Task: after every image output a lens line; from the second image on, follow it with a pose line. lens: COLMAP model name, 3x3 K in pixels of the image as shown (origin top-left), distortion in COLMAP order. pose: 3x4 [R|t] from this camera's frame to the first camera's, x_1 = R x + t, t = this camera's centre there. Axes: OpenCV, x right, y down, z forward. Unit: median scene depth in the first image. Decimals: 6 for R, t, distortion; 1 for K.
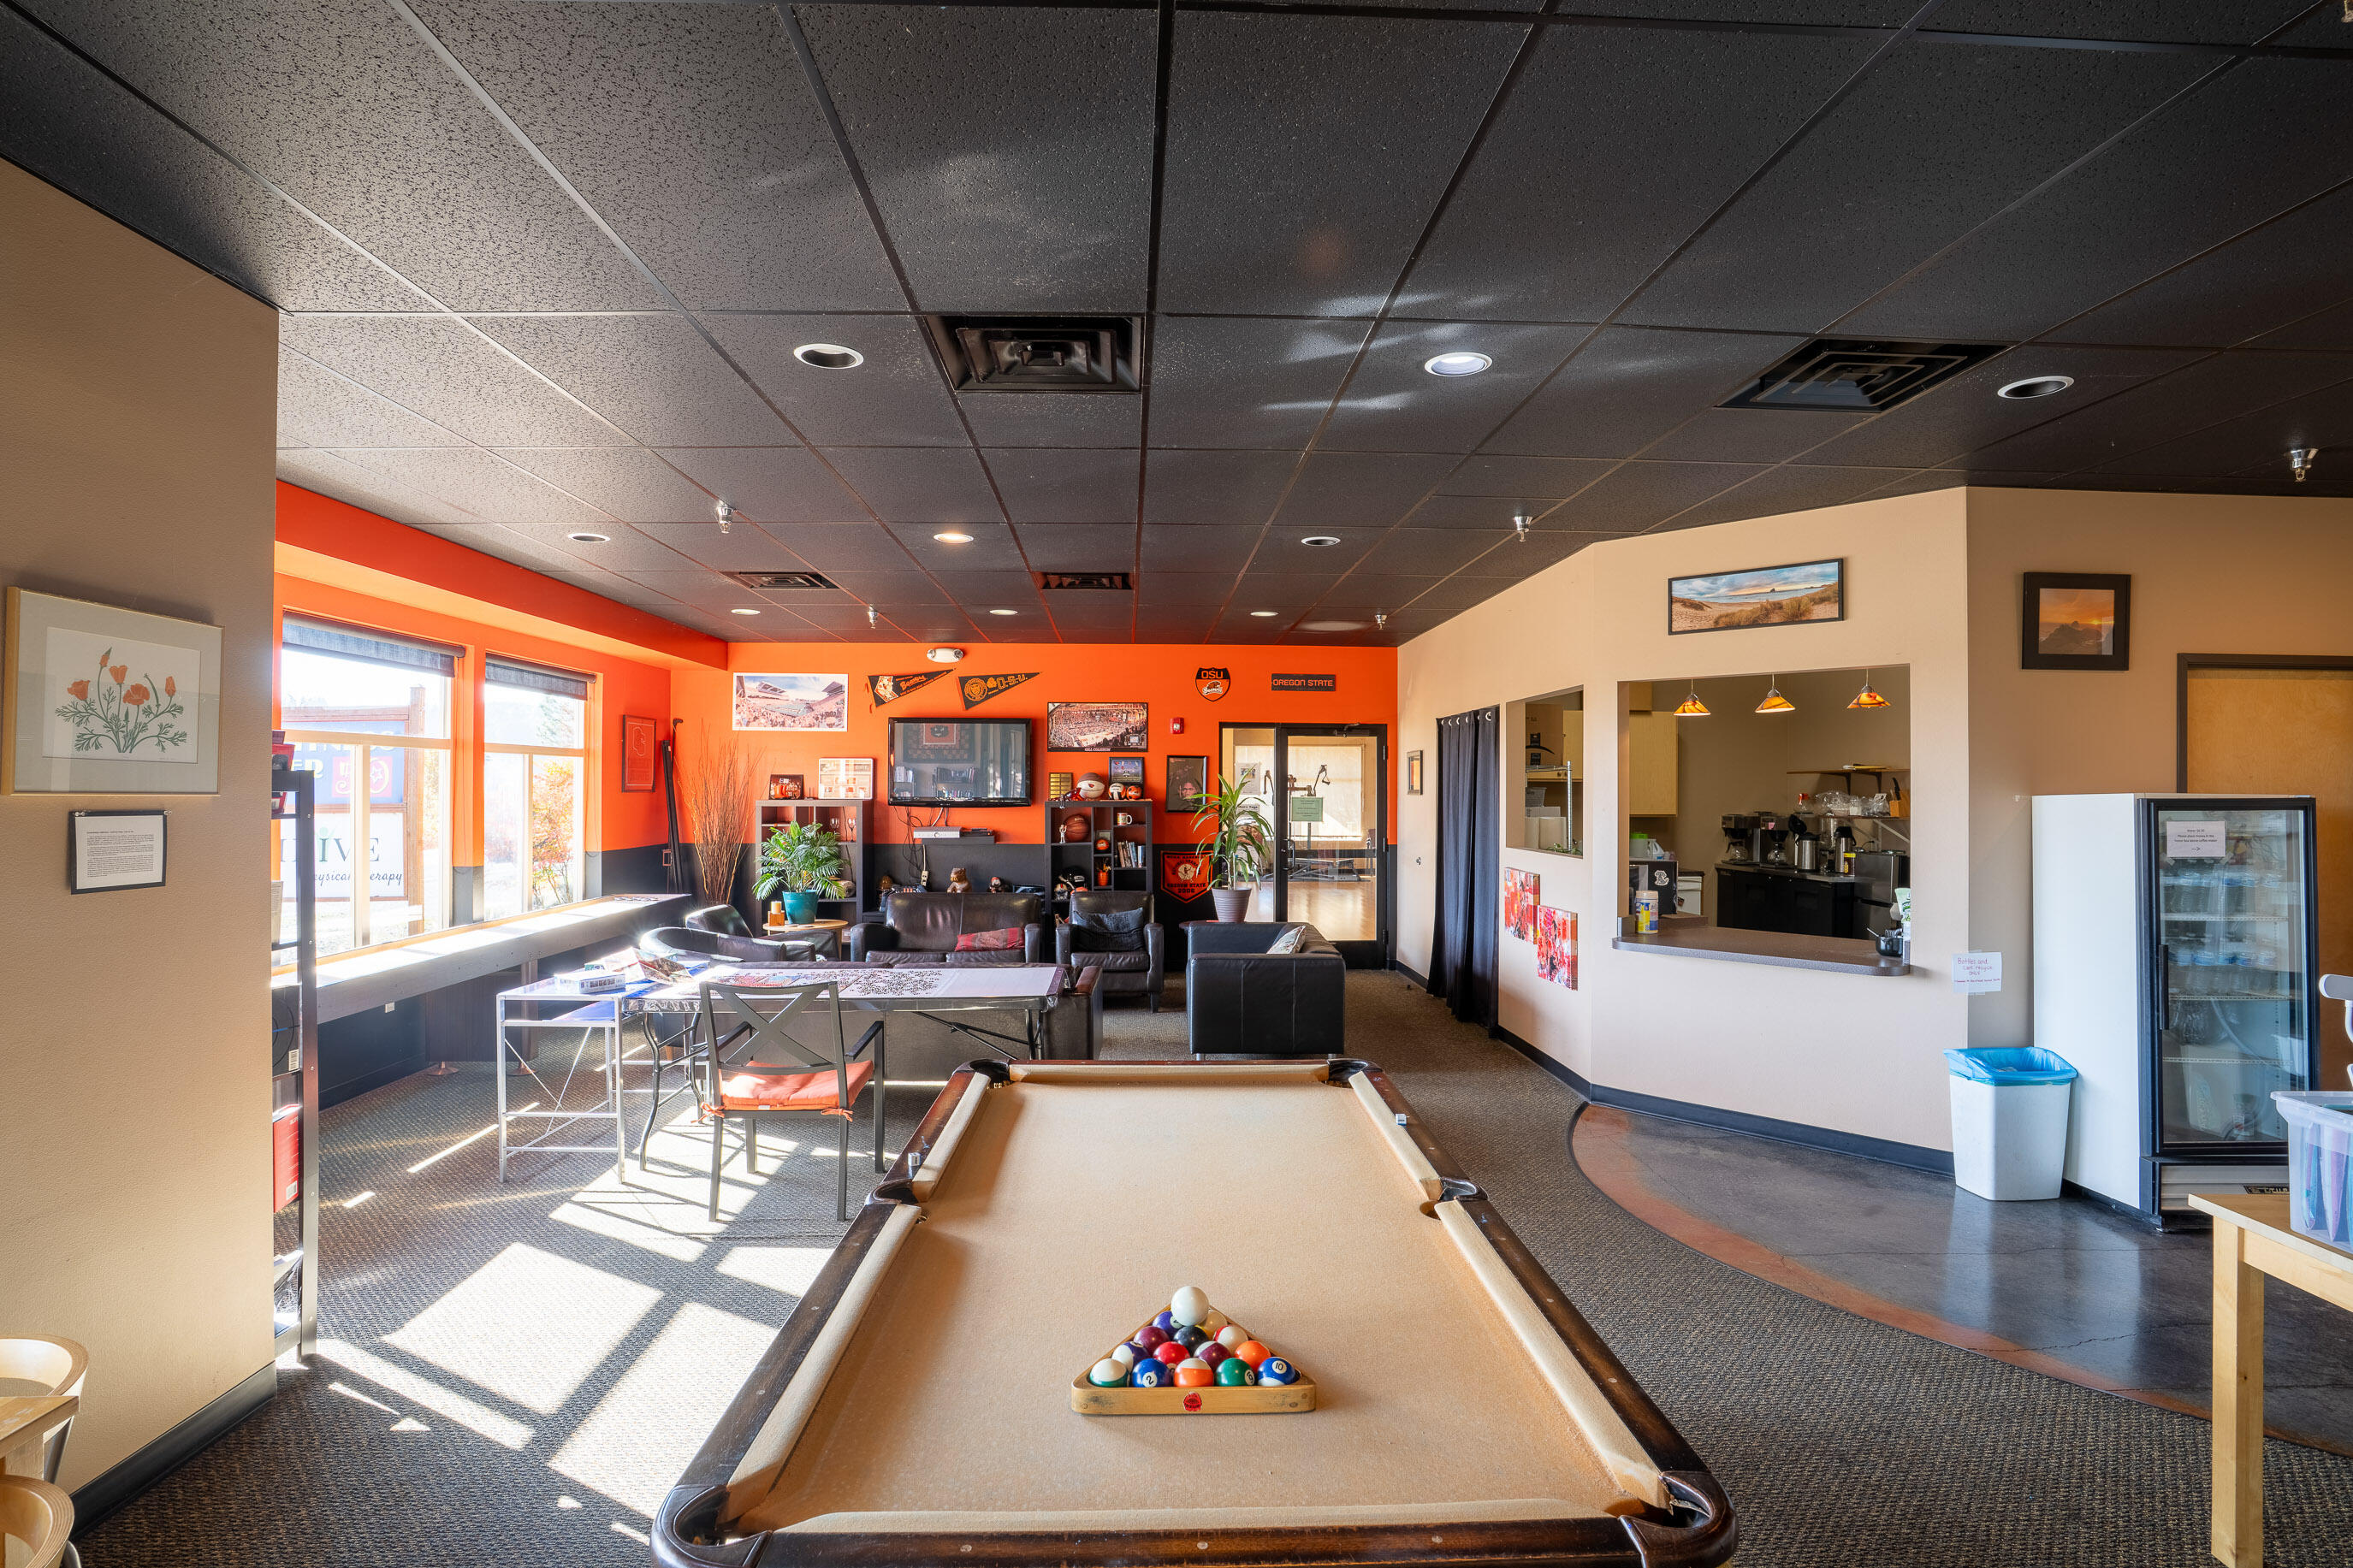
lens RADIAL K [[1185.3, 0, 1201.3], [0, 1185.3, 781.1], [0, 0, 1]] dist [-0.054906, 0.026659]
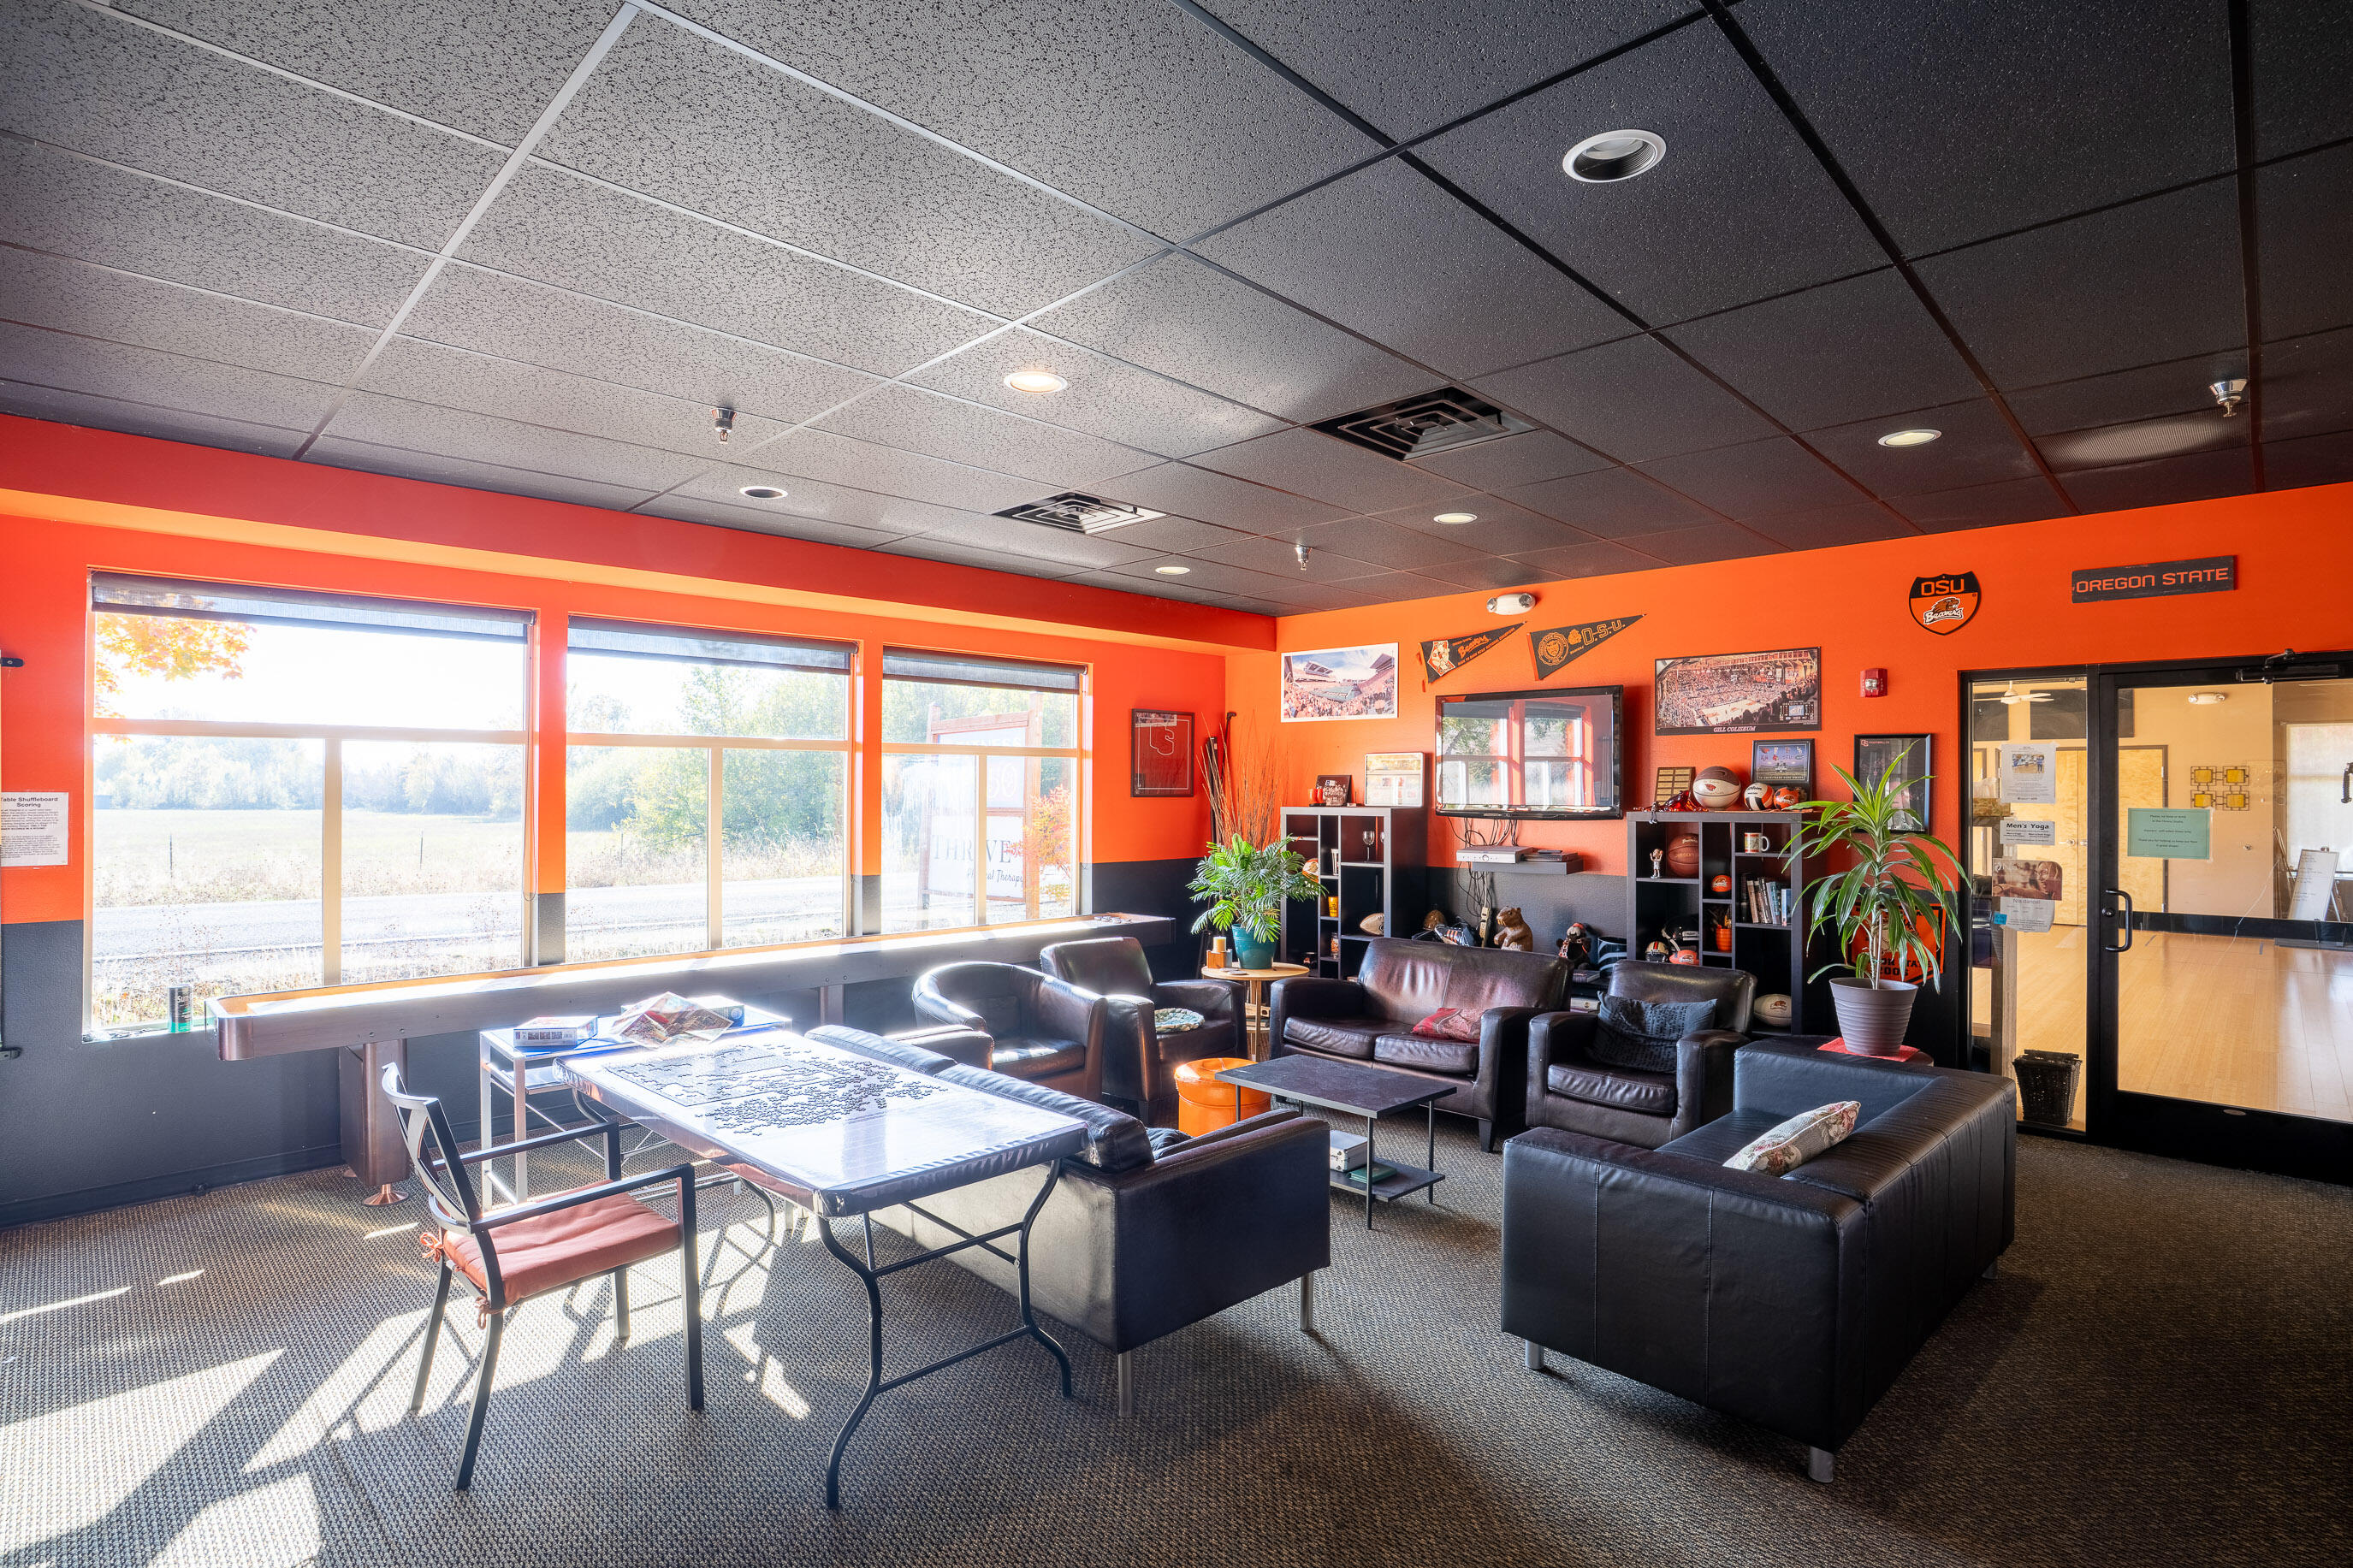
lens RADIAL K [[1185.3, 0, 1167.7], [0, 1185.3, 779.4], [0, 0, 1]] dist [-0.054906, 0.026659]
pose [[0.672078, -0.007911, -0.740438, 0.172767], [0.002860, 0.999963, -0.008088, 0.003841], [0.740475, 0.003318, 0.672076, 0.380931]]
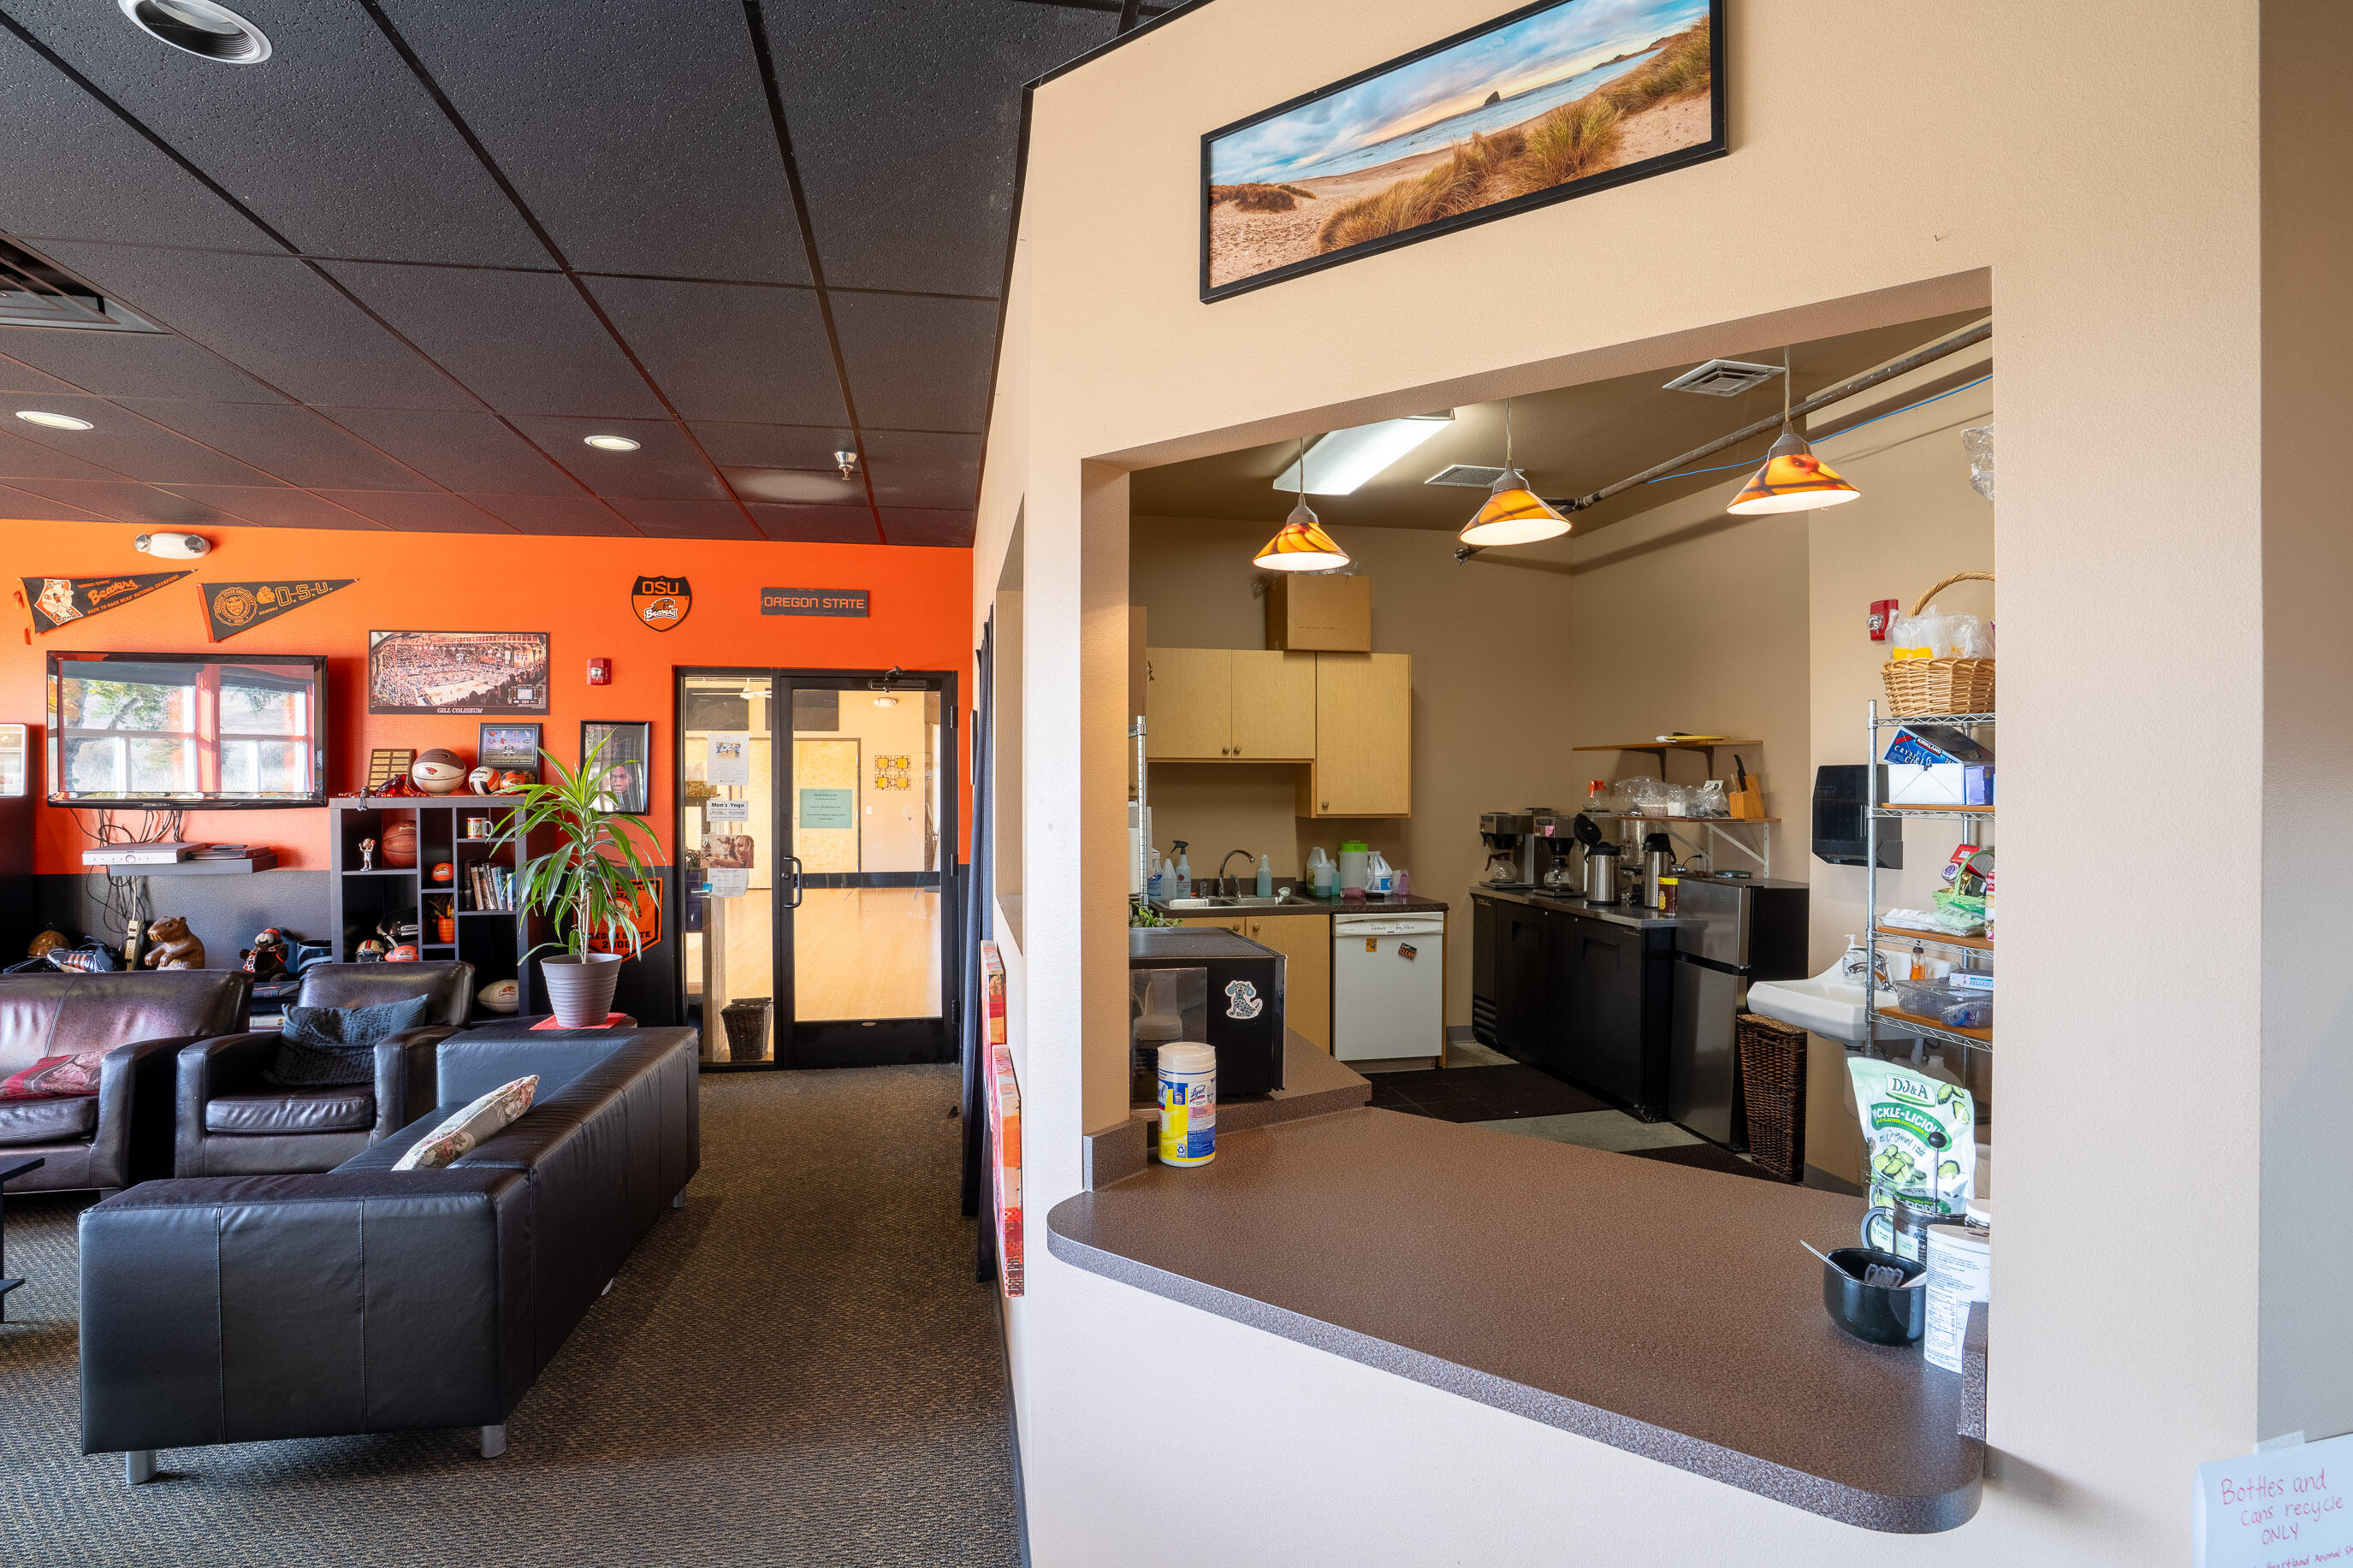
lens RADIAL K [[1185.3, 0, 1179.4], [0, 1185.3, 780.0], [0, 0, 1]] dist [-0.054906, 0.026659]
pose [[0.991009, -0.003121, 0.133762, 0.198579], [0.002049, 0.999965, 0.008148, 0.004382], [-0.133782, -0.007801, 0.990980, 0.384935]]
